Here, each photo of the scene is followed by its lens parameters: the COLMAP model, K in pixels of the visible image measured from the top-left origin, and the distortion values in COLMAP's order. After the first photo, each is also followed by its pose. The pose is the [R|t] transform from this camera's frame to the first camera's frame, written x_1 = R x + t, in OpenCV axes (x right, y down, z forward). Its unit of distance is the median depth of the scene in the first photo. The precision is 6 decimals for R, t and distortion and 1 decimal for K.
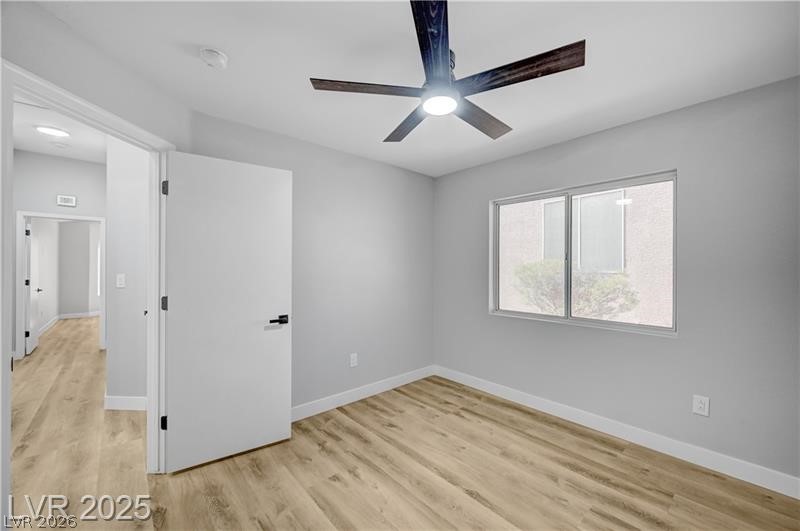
lens RADIAL K [[316.4, 0, 401.6], [0, 316.4, 266.7], [0, 0, 1]] dist [0.003667, 0.000084]
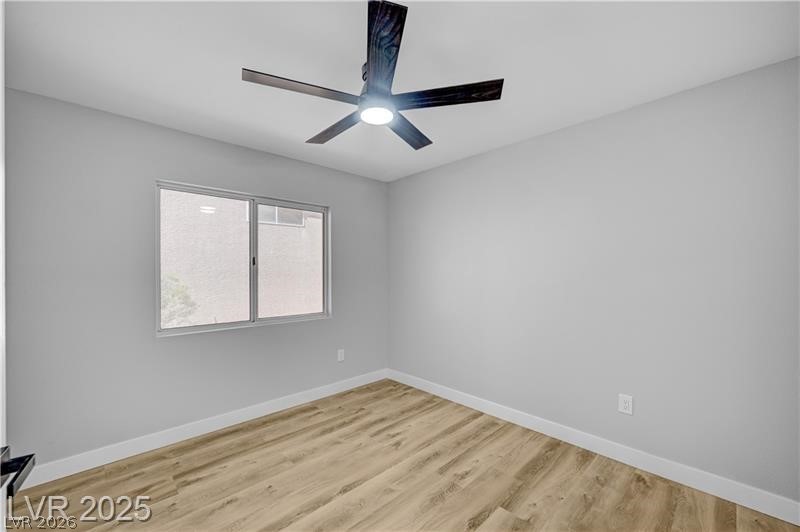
lens RADIAL K [[316.4, 0, 401.6], [0, 316.4, 267.2], [0, 0, 1]] dist [0.003667, 0.000084]
pose [[-0.030389, 0.019385, 0.999350, -0.632775], [0.002660, 0.999810, -0.019313, 0.011174], [-0.999535, 0.002071, -0.030435, 0.651469]]
